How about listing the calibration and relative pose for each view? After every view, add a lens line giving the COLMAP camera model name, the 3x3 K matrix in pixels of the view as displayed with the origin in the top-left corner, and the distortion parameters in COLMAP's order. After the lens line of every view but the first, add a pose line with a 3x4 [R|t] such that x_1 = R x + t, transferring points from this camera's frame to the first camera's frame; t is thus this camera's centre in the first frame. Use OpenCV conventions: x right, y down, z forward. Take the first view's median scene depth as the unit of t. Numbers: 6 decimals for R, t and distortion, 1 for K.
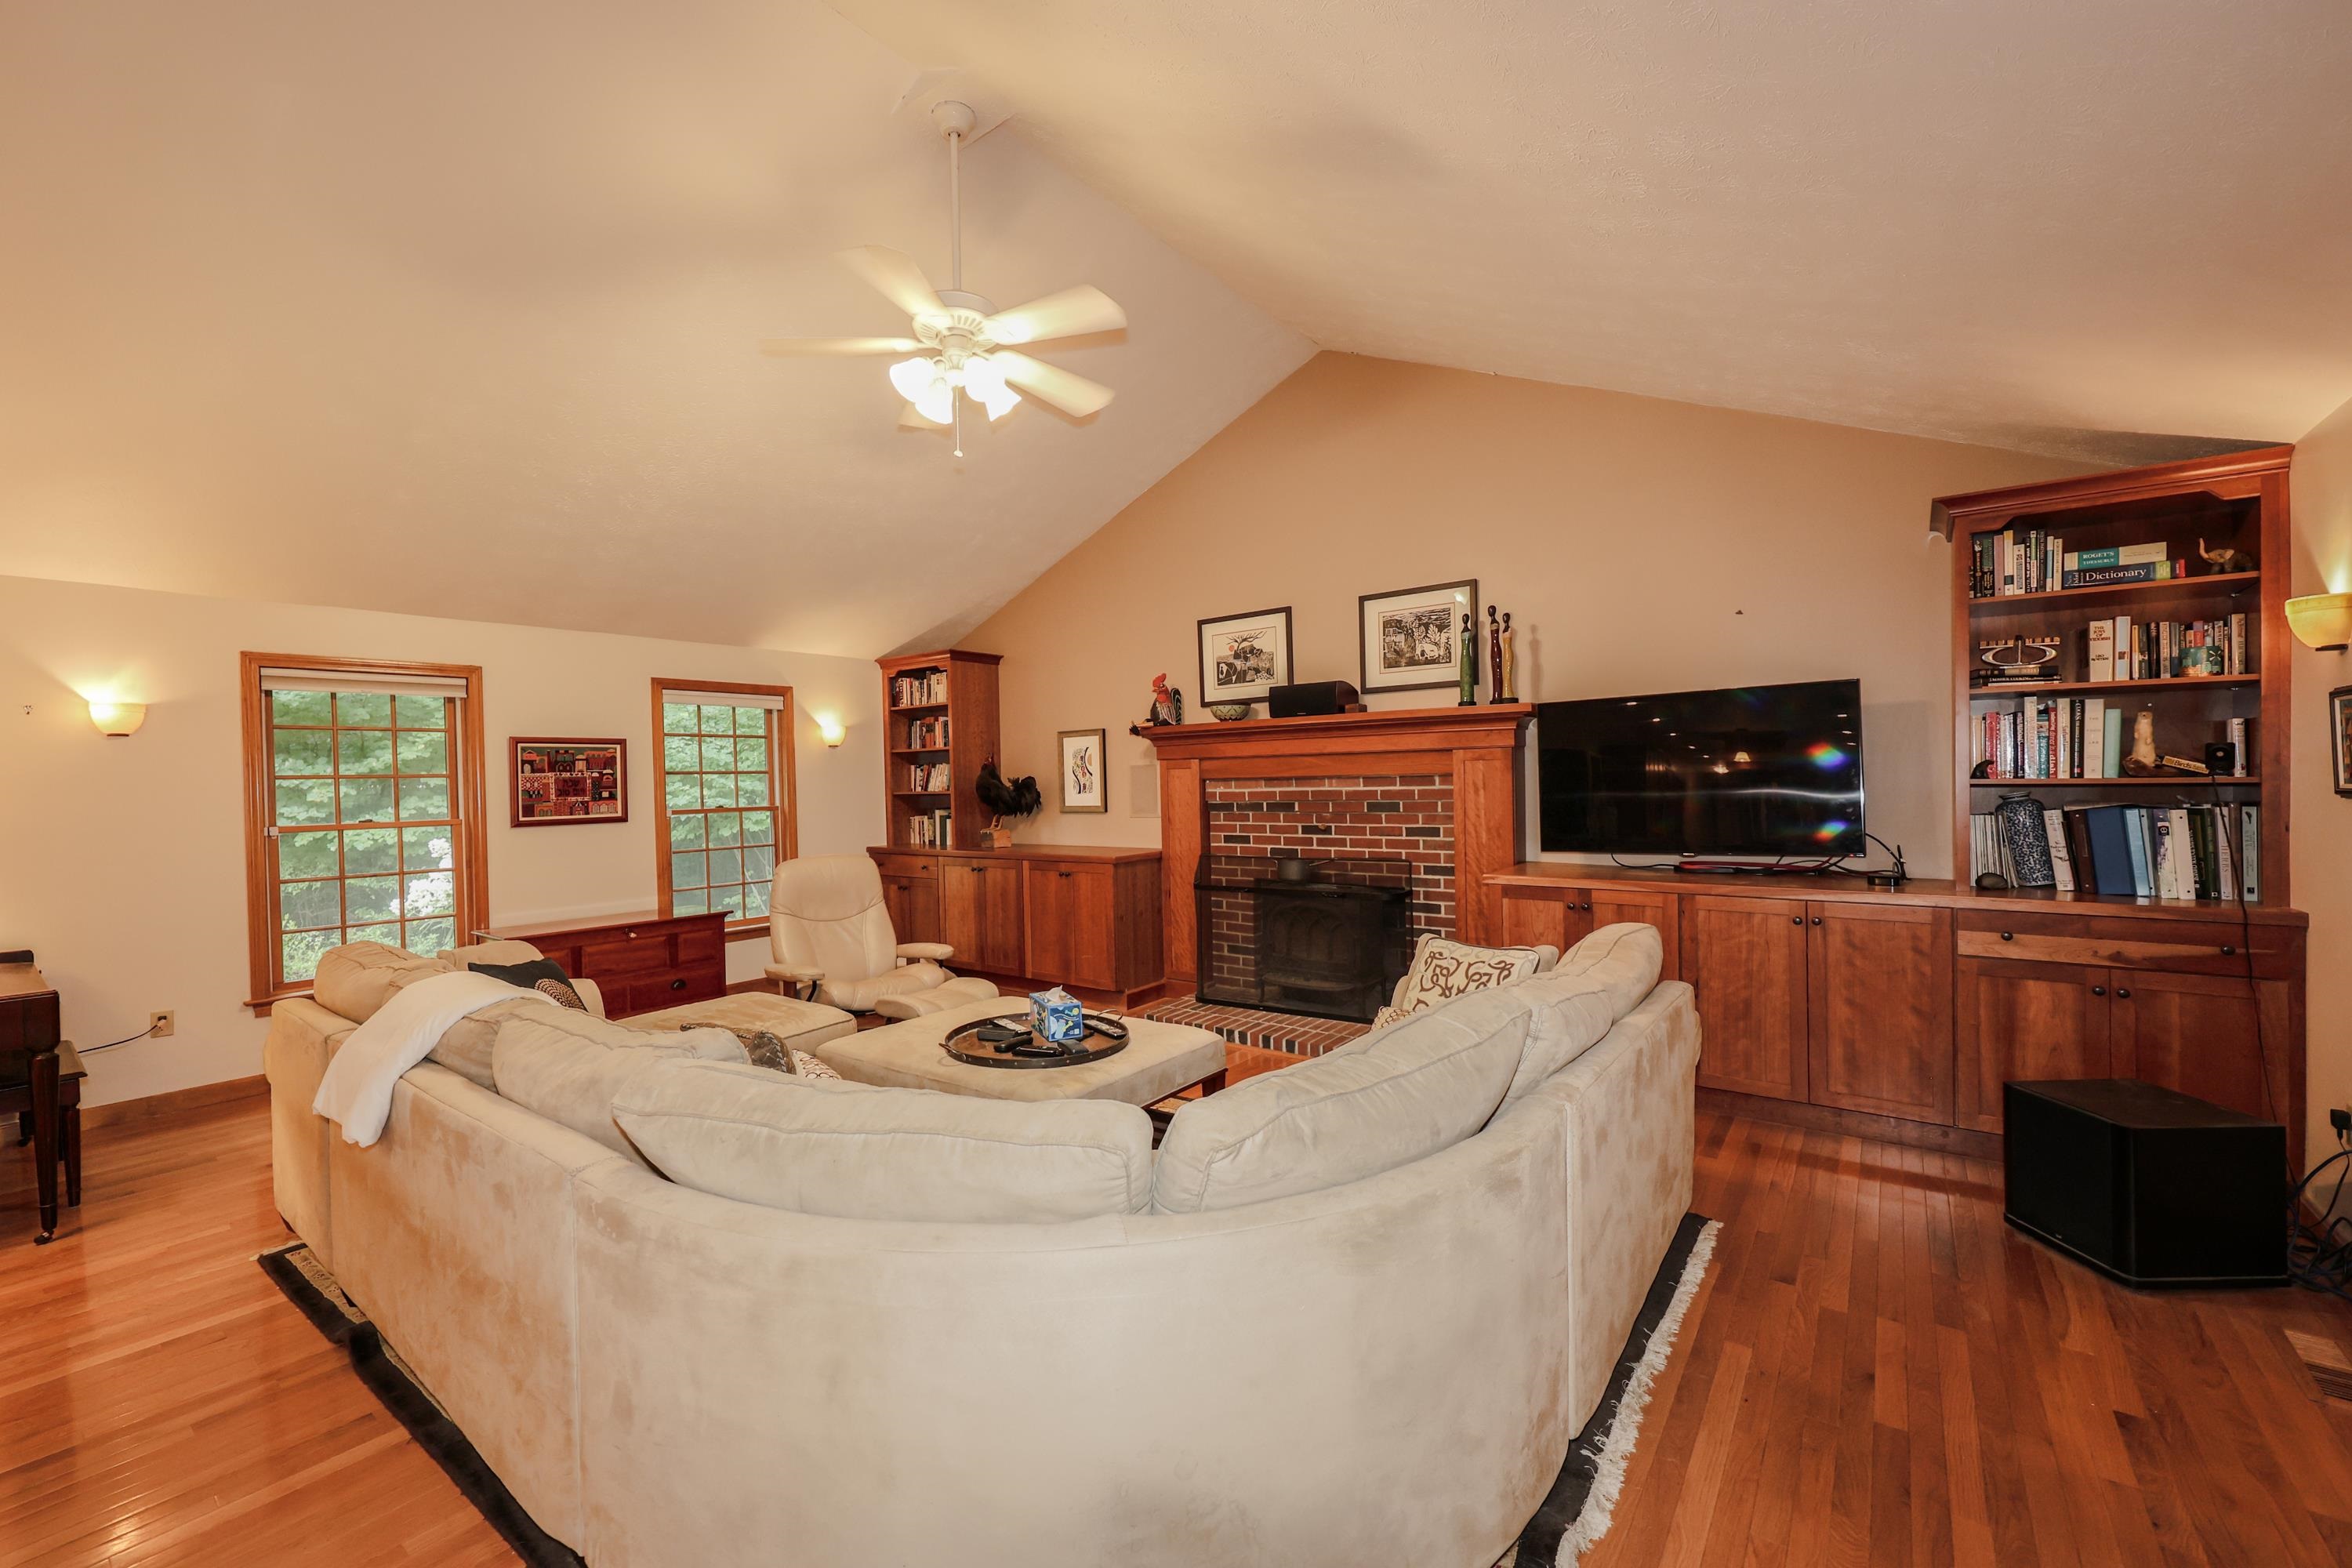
lens RADIAL K [[952.2, 0, 1176.0], [0, 952.2, 784.0], [0, 0, 1]] dist [0.002216, 0.000148]
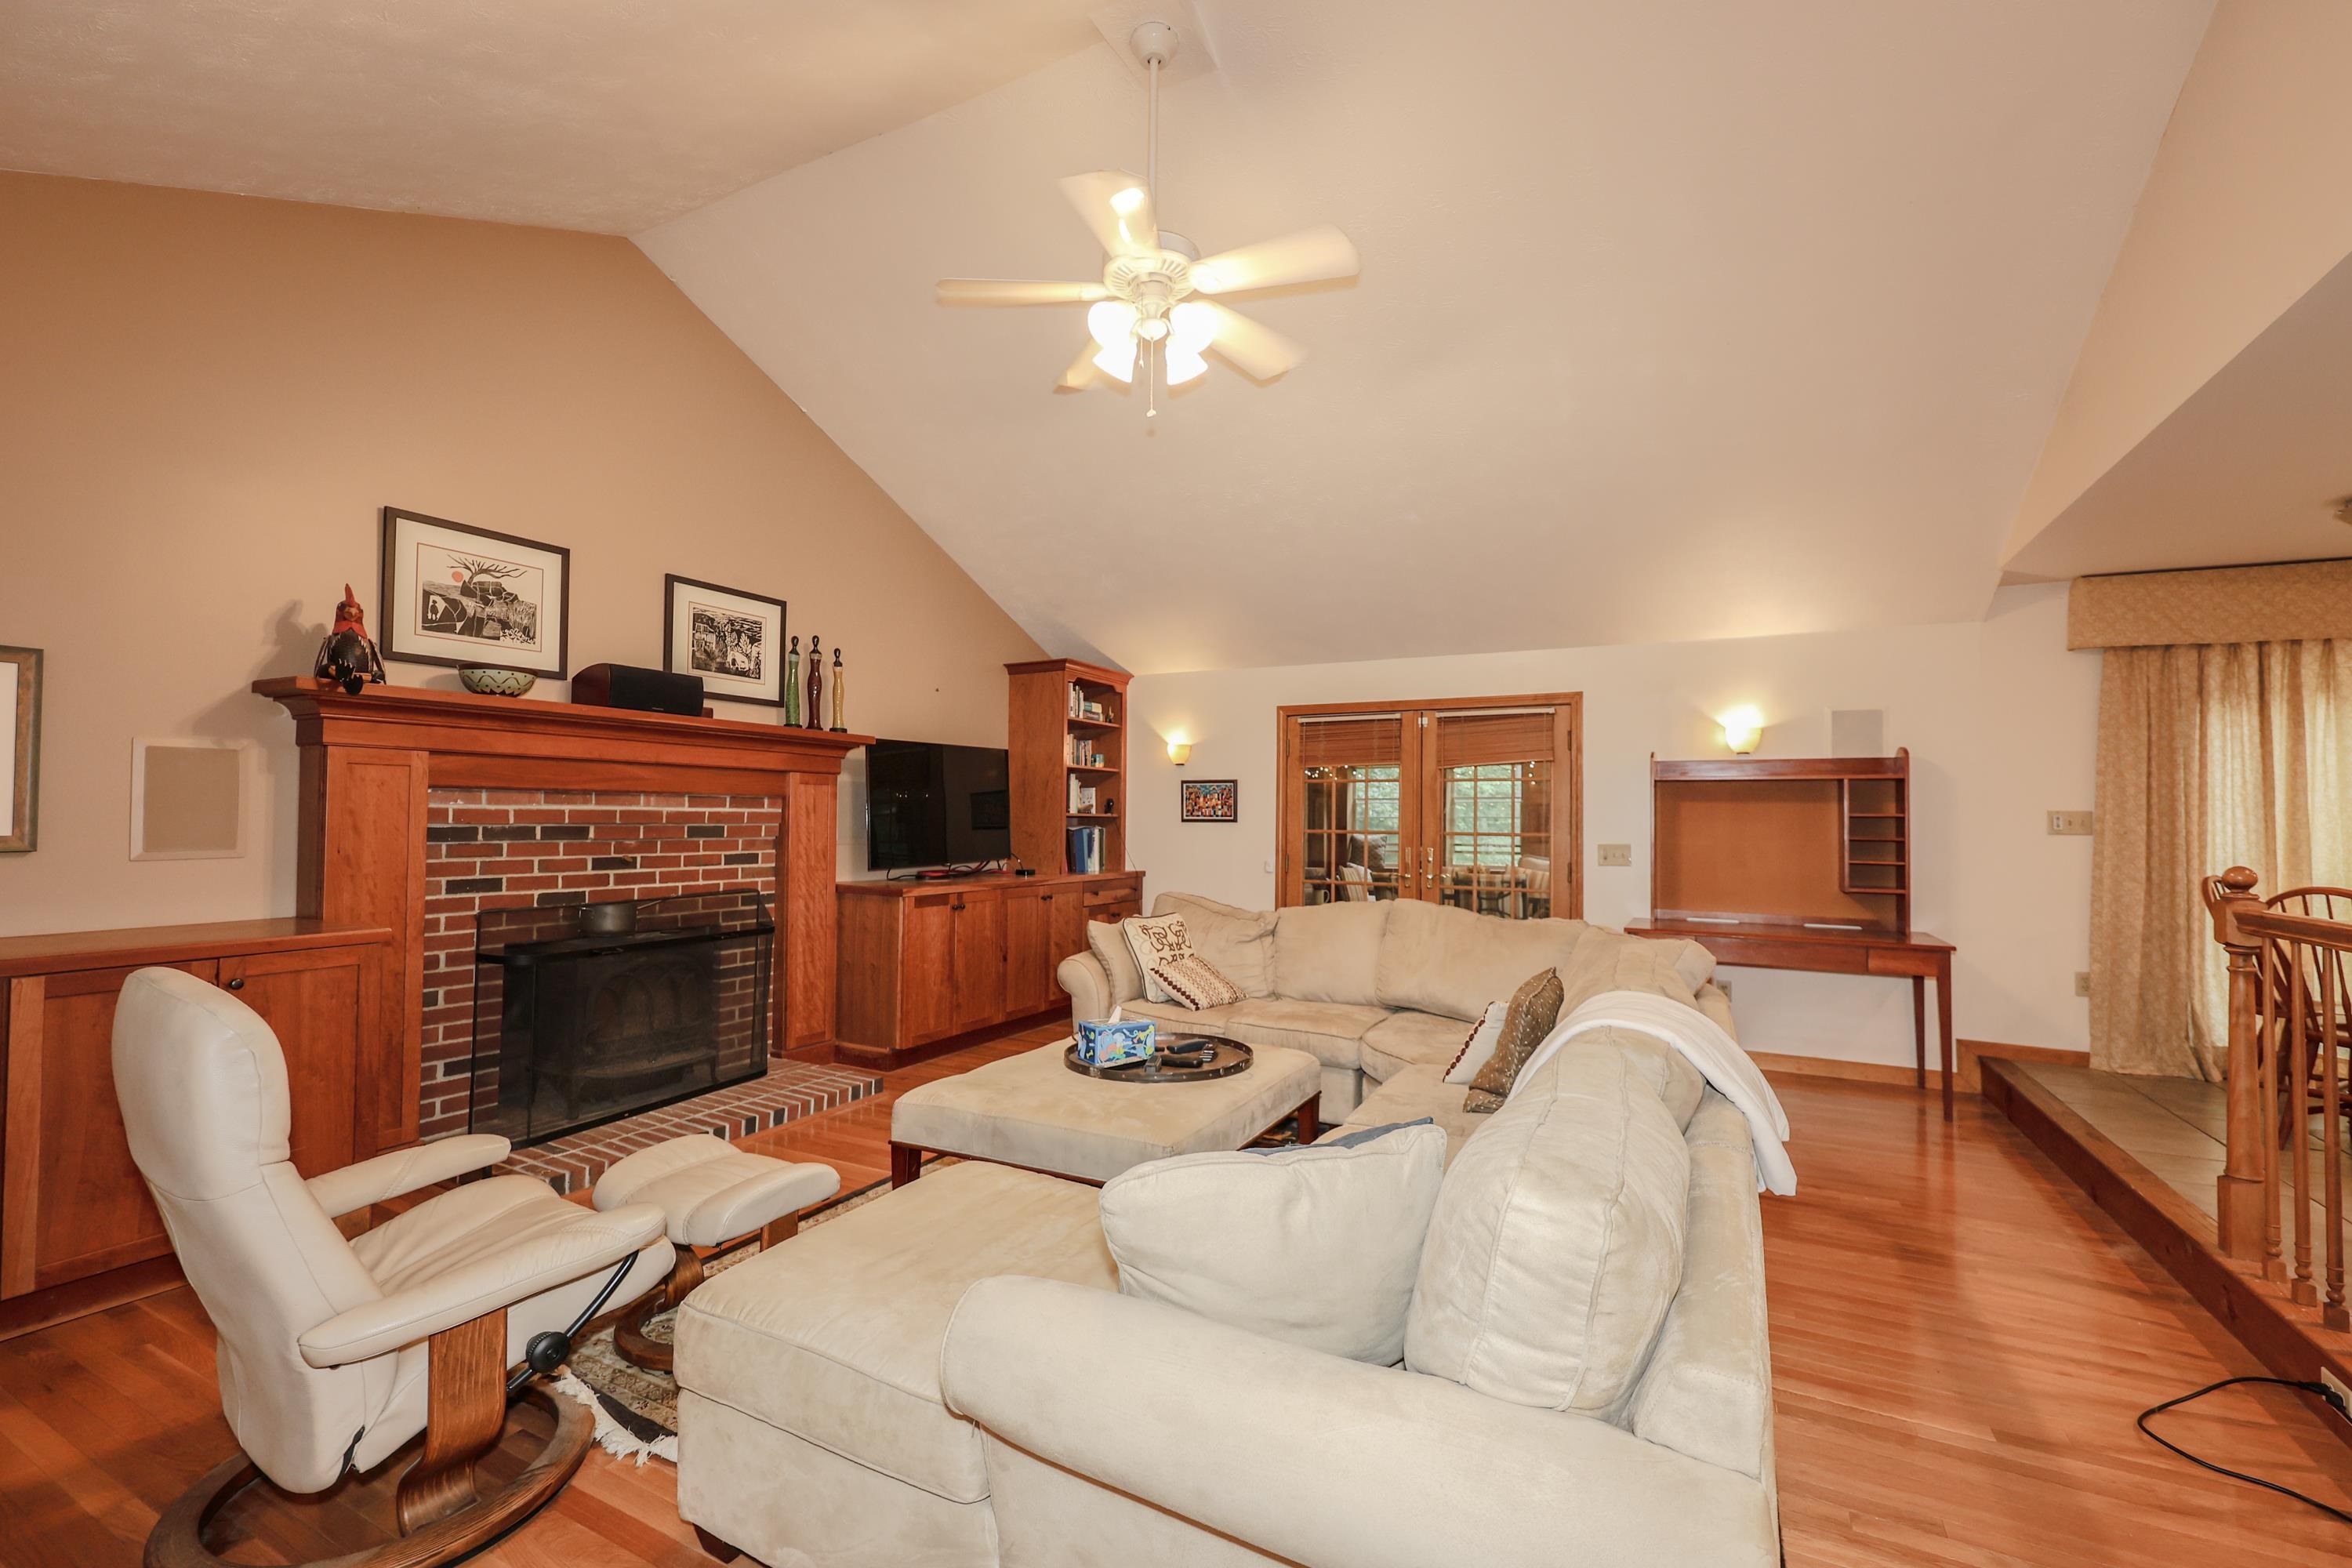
lens RADIAL K [[998.6, 0, 1173.4], [0, 998.6, 794.2], [0, 0, 1]] dist [0.000491, -0.000008]
pose [[-0.160458, 0.045247, 0.986005, -0.728670], [0.000148, 0.998950, -0.045817, 0.031519], [-0.987043, -0.007206, -0.160296, 0.727718]]
